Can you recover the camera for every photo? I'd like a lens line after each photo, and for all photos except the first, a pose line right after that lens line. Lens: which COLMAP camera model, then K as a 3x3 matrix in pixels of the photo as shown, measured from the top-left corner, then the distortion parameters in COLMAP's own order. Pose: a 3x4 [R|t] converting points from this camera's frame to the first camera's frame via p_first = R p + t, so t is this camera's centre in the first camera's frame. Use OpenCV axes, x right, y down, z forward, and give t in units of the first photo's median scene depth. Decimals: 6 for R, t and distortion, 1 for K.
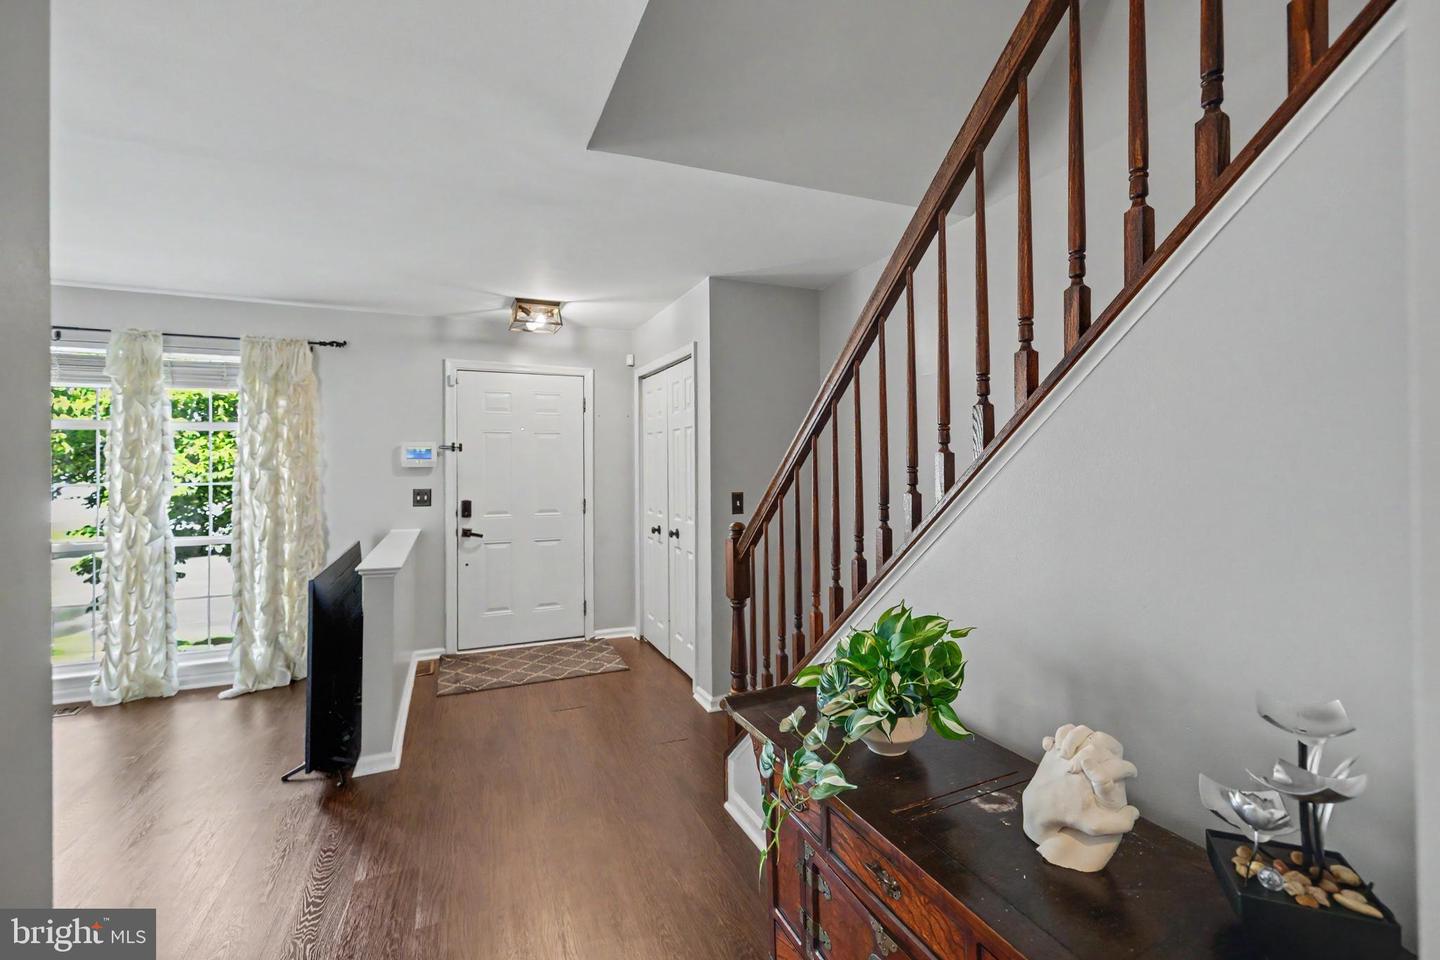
lens RADIAL K [[620.8, 0, 720.5], [0, 620.8, 465.0], [0, 0, 1]] dist [-0.004014, 0.001358]
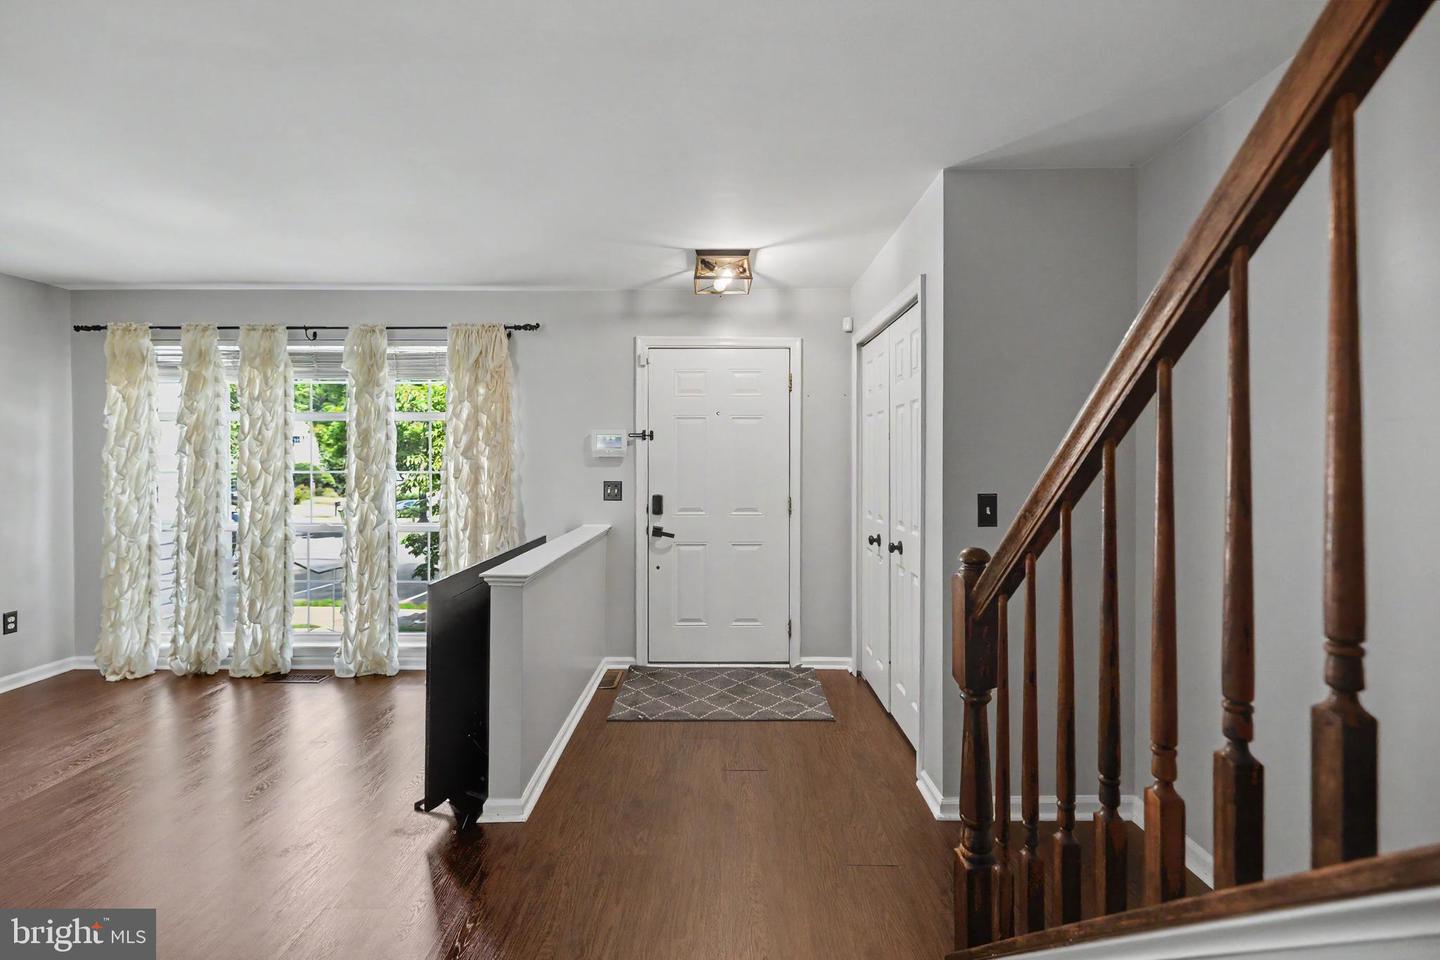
lens RADIAL K [[620.8, 0, 714.6], [0, 620.8, 468.0], [0, 0, 1]] dist [-0.004014, 0.001358]
pose [[0.916950, 0.008727, -0.398907, 0.021650], [-0.005052, 0.999935, 0.010261, 0.010202], [0.398970, -0.007394, 0.916934, 0.250876]]
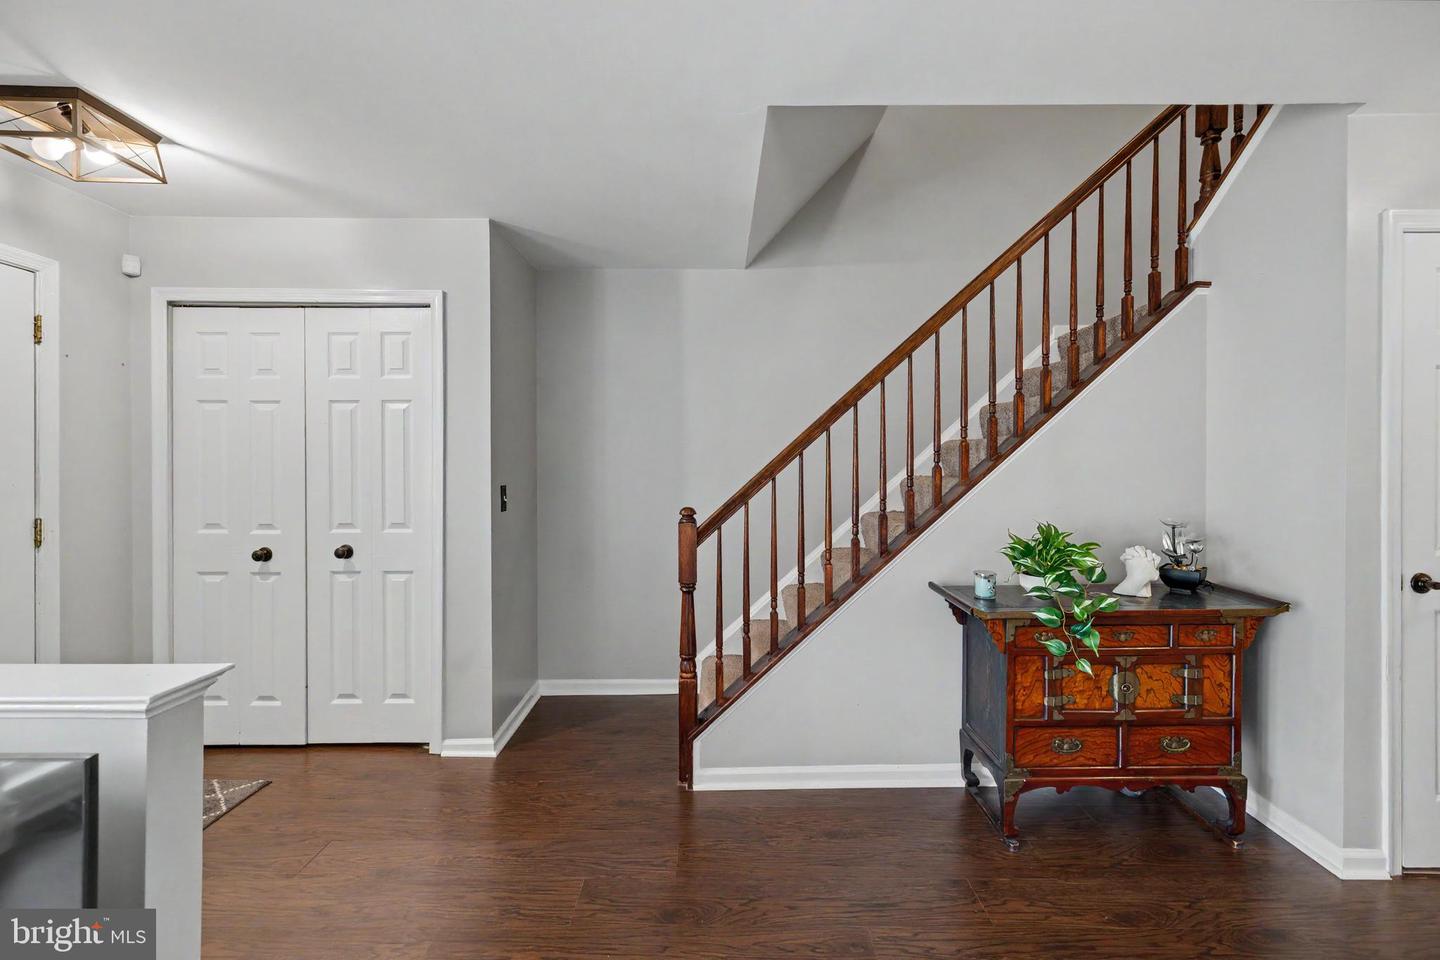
lens RADIAL K [[620.8, 0, 713.5], [0, 620.8, 468.1], [0, 0, 1]] dist [-0.004014, 0.001358]
pose [[0.375408, 0.000258, 0.926860, -0.580410], [0.000674, 1.000000, -0.000551, 0.018752], [-0.926859, 0.000832, 0.375408, 0.375823]]
